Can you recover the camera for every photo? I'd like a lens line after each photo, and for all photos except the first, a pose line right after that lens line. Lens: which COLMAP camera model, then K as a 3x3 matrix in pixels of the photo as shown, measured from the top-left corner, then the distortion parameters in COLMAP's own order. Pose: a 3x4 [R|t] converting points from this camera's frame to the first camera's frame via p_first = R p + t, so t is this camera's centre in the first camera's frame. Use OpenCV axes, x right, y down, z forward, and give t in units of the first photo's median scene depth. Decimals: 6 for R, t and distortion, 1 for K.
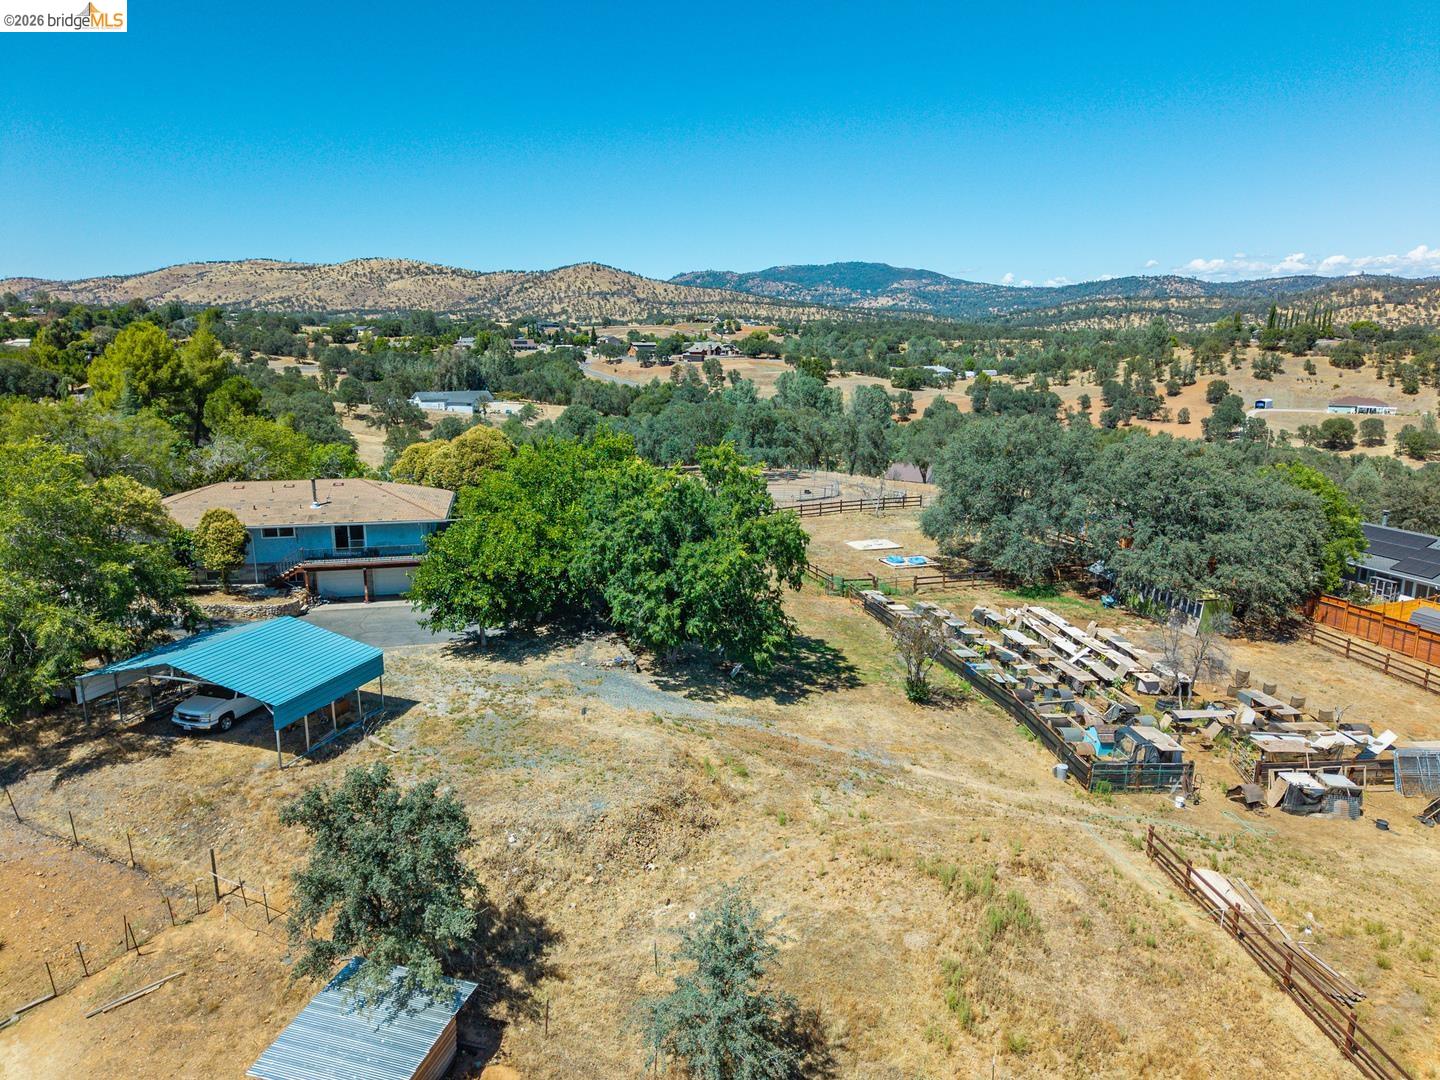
lens RADIAL K [[954.4, 0, 715.7], [0, 954.4, 545.6], [0, 0, 1]] dist [0.034980, -0.056764]
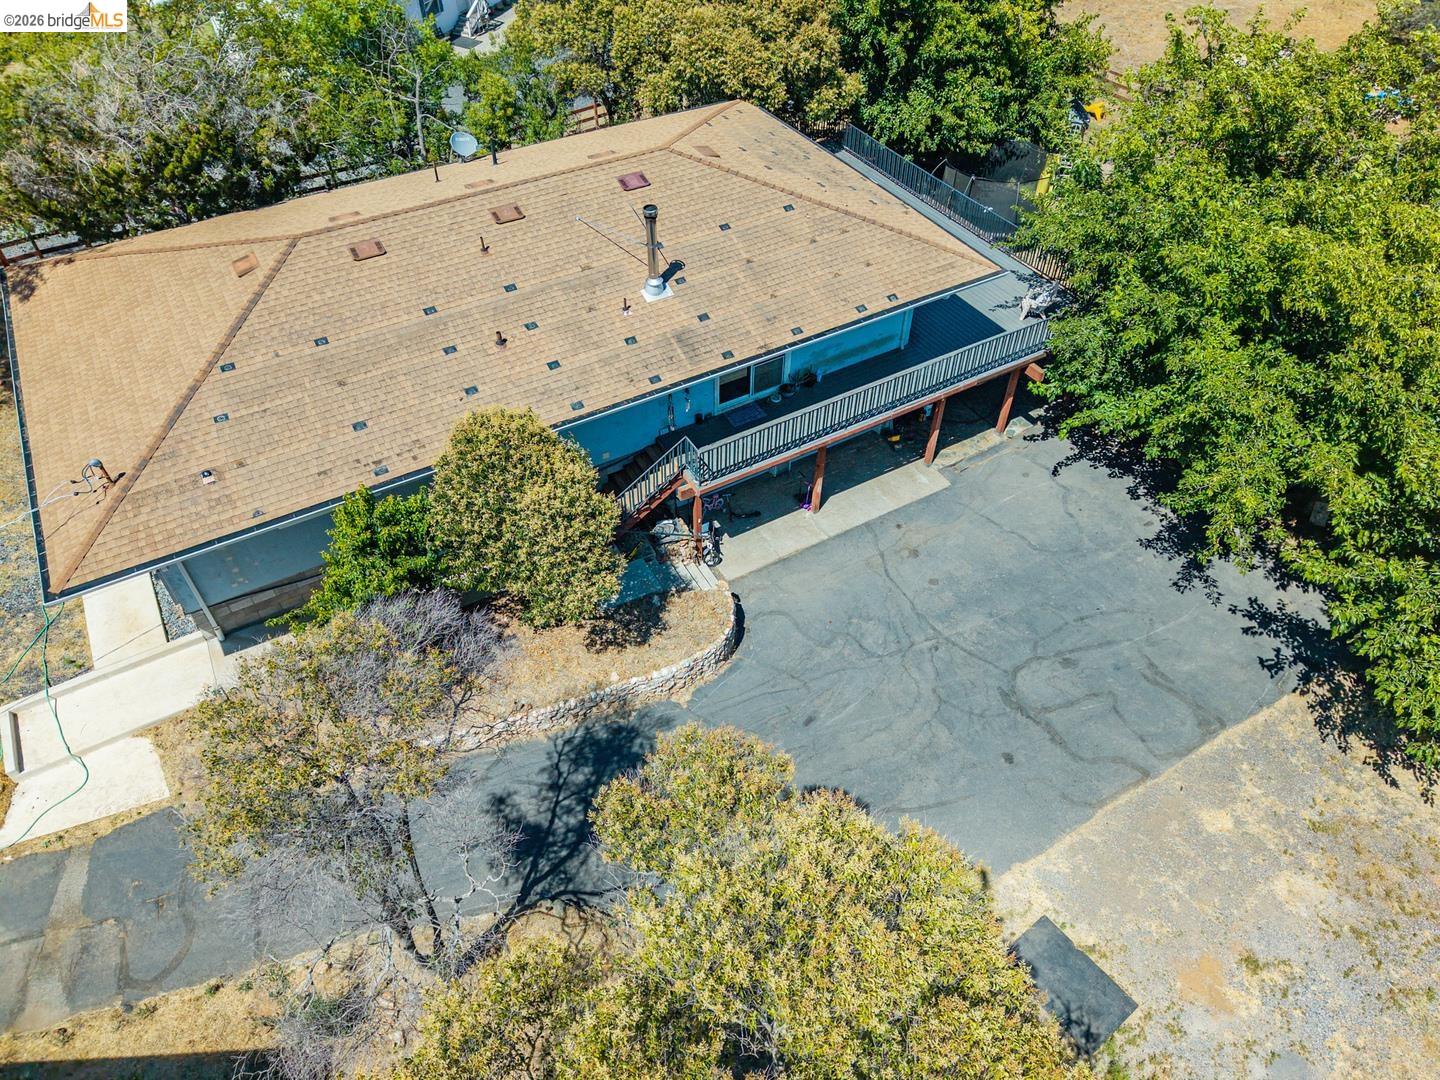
lens RADIAL K [[957.3, 0, 720.0], [0, 957.3, 540.0], [0, 0, 1]] dist [0.014164, -0.016917]
pose [[0.951483, -0.221040, 0.214060, -0.063386], [0.065002, 0.824364, 0.562315, -0.020287], [-0.300757, -0.521119, 0.798737, 0.088524]]
